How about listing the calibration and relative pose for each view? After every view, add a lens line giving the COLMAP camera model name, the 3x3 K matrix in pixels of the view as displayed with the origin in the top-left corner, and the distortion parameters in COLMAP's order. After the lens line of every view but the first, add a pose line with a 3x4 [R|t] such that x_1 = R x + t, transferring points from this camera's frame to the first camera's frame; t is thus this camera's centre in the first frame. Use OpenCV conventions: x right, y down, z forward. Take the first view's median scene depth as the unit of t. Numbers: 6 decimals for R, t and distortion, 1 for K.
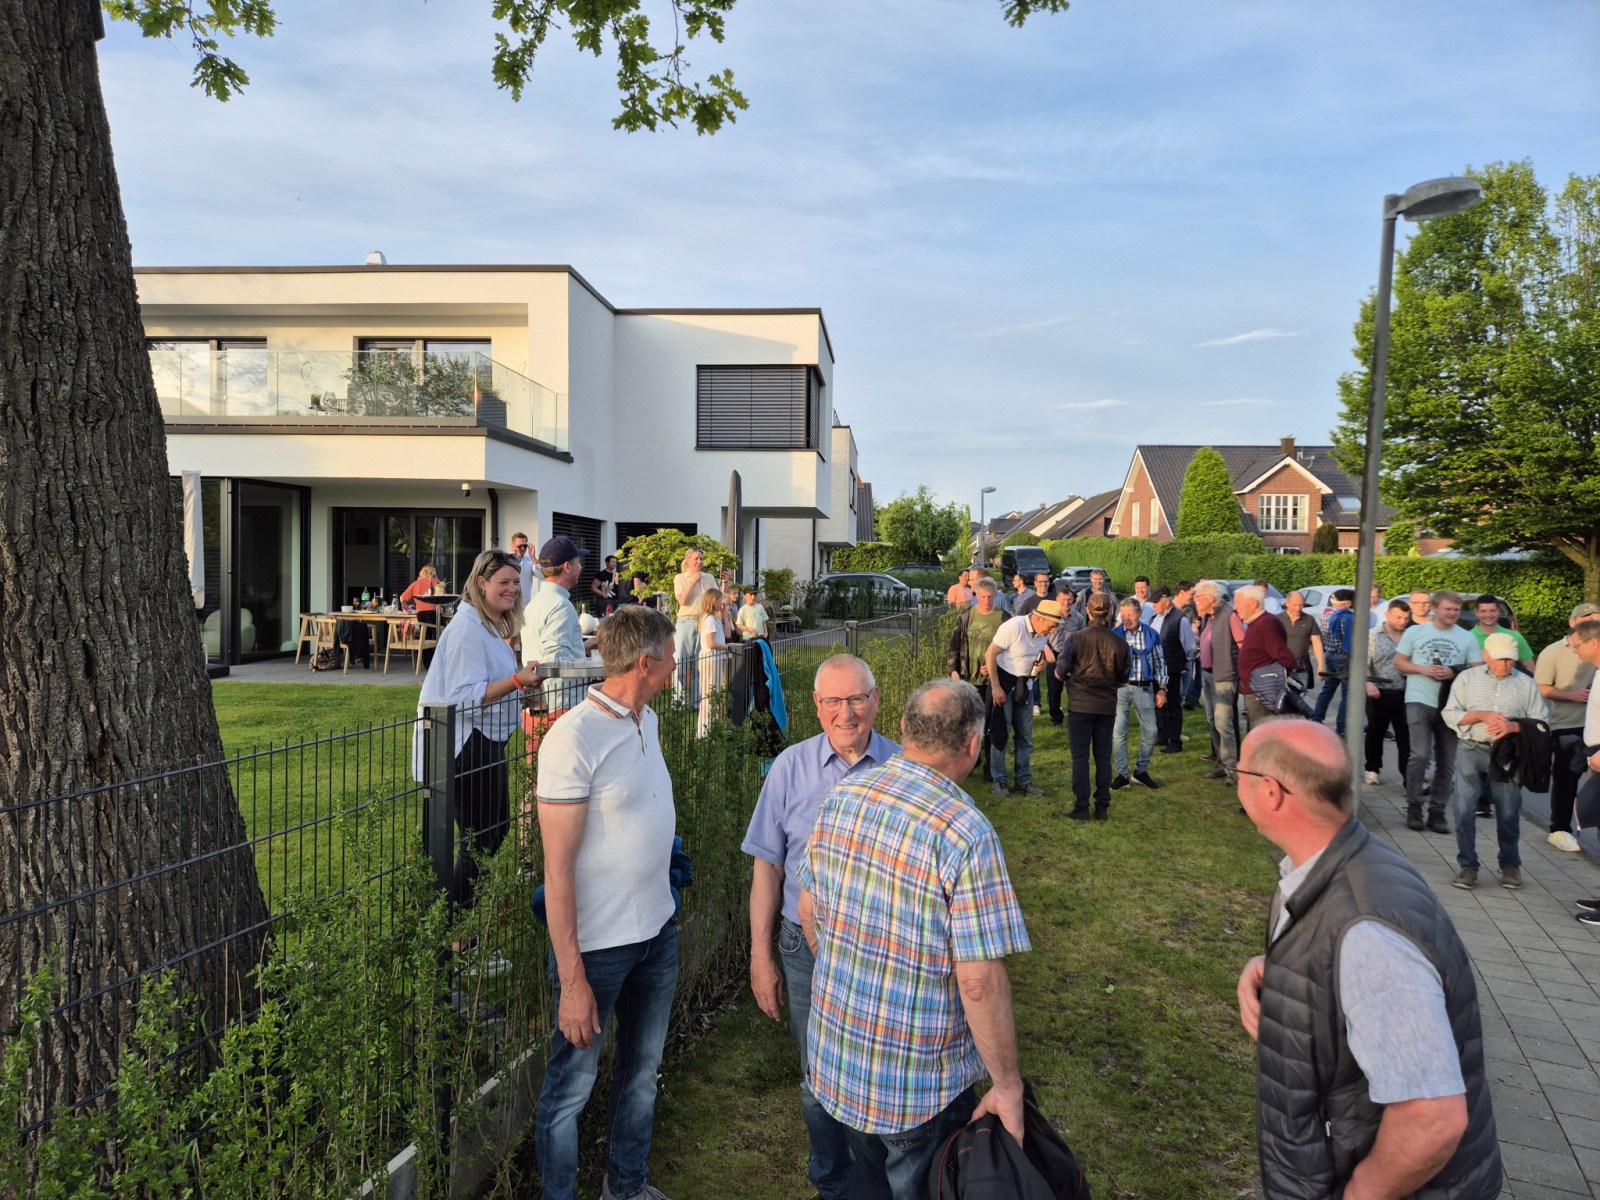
lens RADIAL K [[1037.6, 0, 807.3], [0, 1037.6, 593.6], [0, 0, 1]] dist [0.065031, -0.067934]
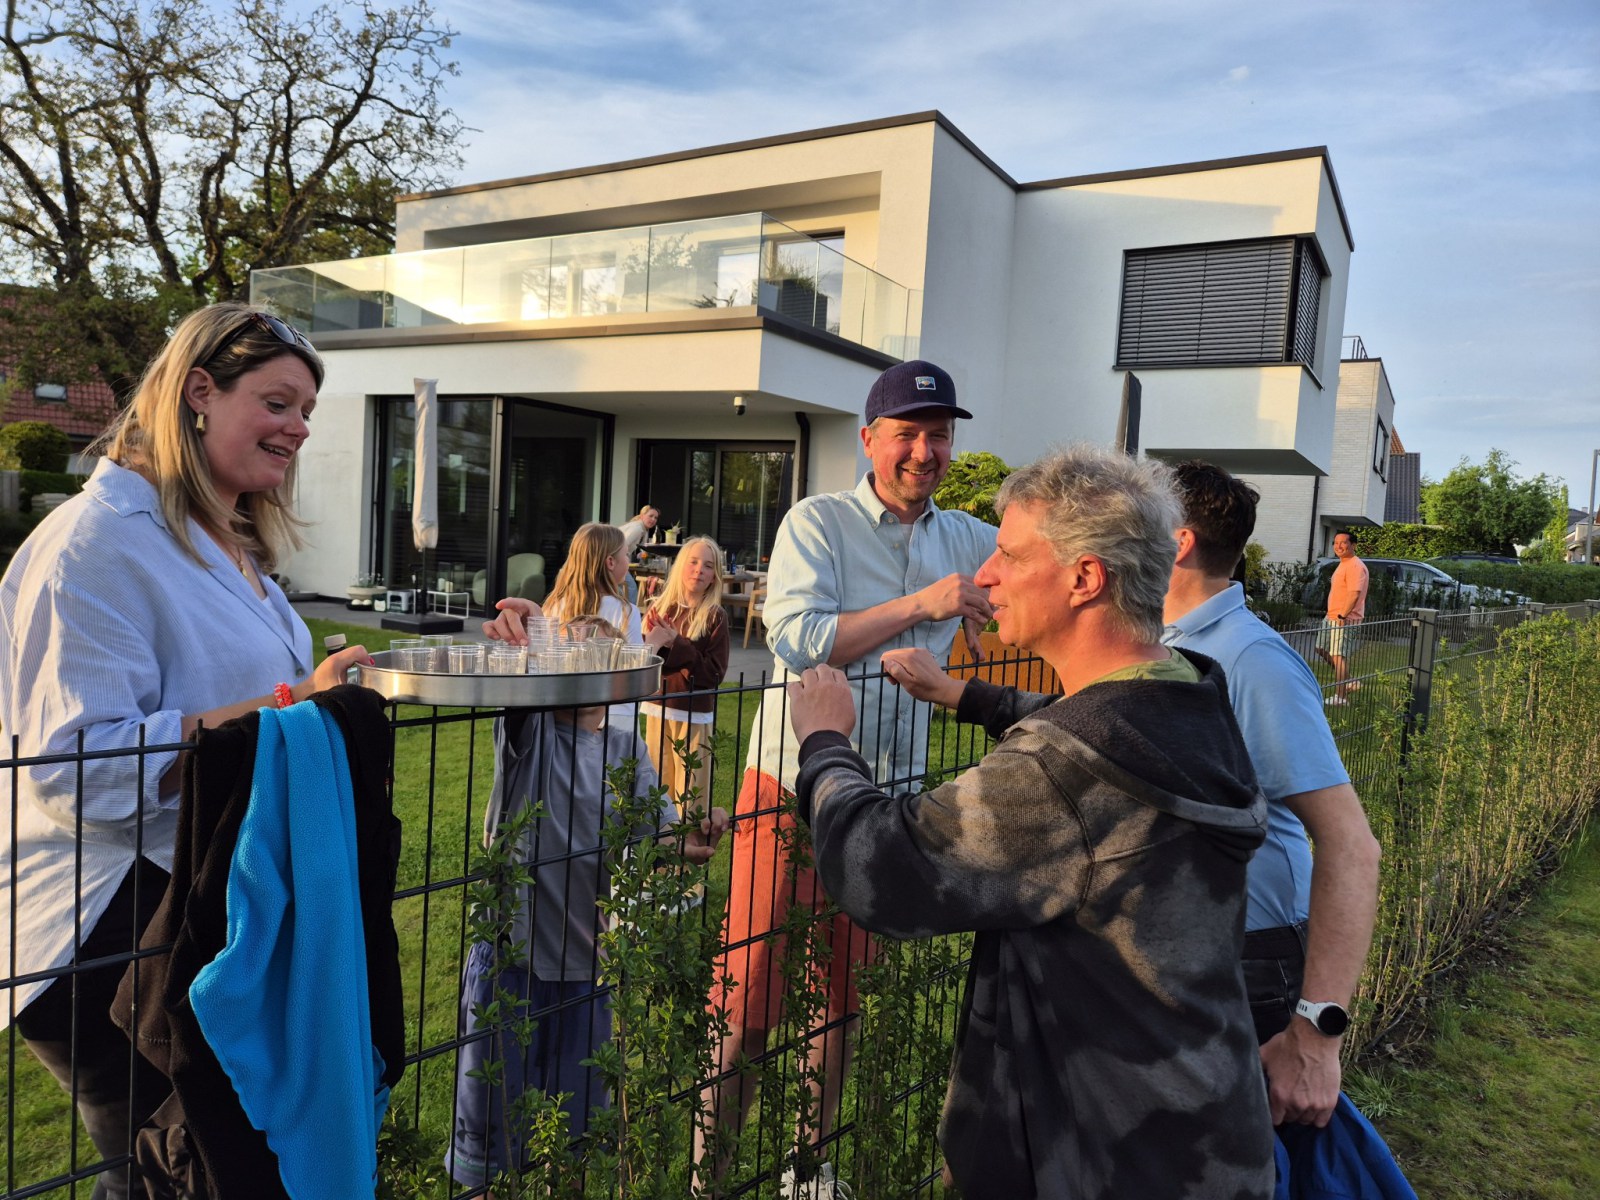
lens RADIAL K [[1037.6, 0, 807.3], [0, 1037.6, 593.6], [0, 0, 1]] dist [0.065031, -0.067934]
pose [[0.892129, 0.065465, -0.447012, 0.036368], [-0.056675, 0.997846, 0.033024, 0.004034], [0.448211, -0.004127, 0.893918, 0.256008]]
